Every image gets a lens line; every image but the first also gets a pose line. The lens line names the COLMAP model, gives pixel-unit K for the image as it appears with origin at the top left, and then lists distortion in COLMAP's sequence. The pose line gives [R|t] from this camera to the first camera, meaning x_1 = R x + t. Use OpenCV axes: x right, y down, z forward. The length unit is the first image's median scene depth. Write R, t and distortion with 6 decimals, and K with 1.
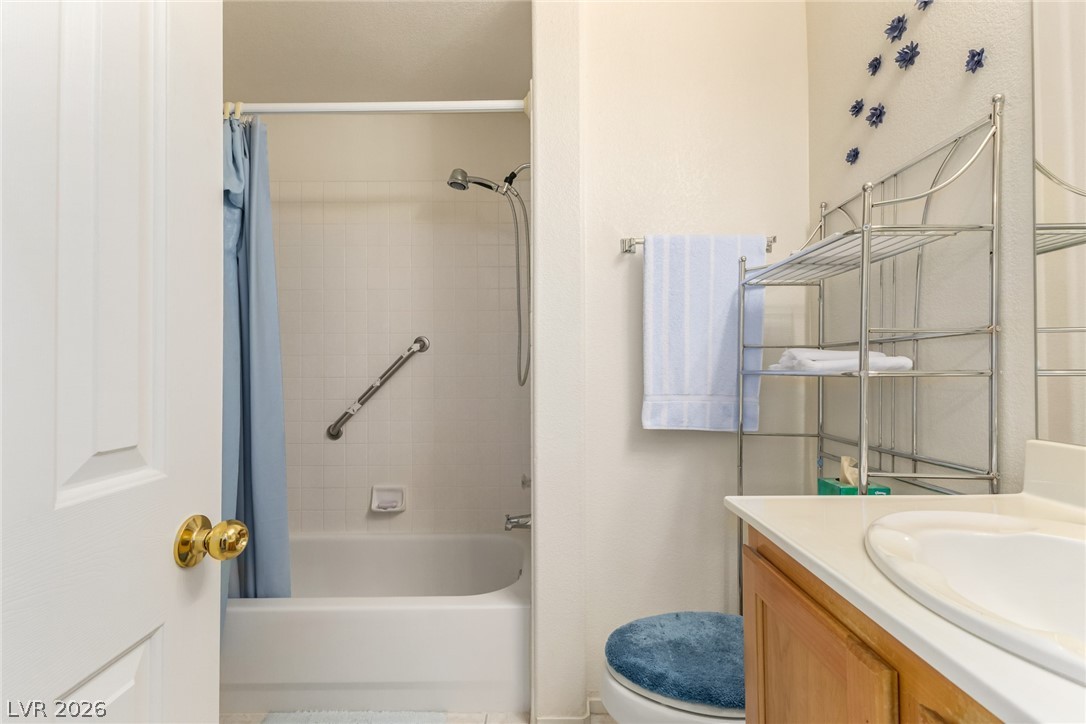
lens RADIAL K [[482.3, 0, 544.6], [0, 482.3, 368.3], [0, 0, 1]] dist [0.004693, 0.000413]
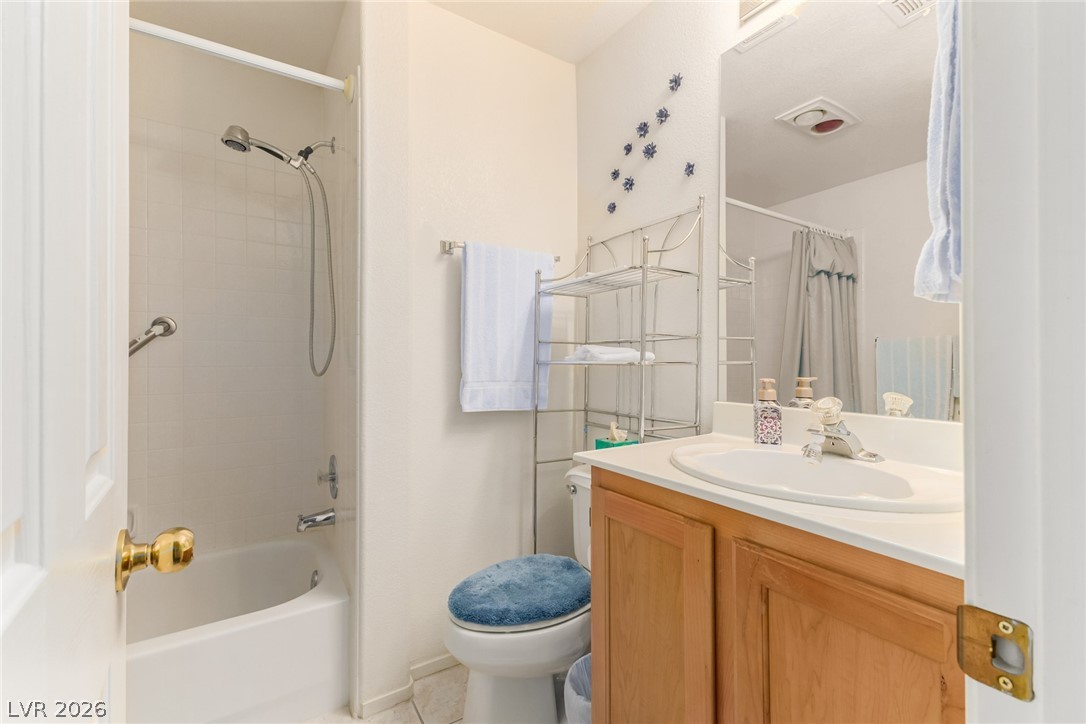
lens RADIAL K [[482.3, 0, 544.6], [0, 482.3, 368.3], [0, 0, 1]] dist [0.004693, 0.000413]
pose [[0.822435, -0.001714, 0.568857, -0.290695], [-0.006645, 0.999898, 0.012620, 0.007349], [-0.568821, -0.014159, 0.822340, -0.038951]]
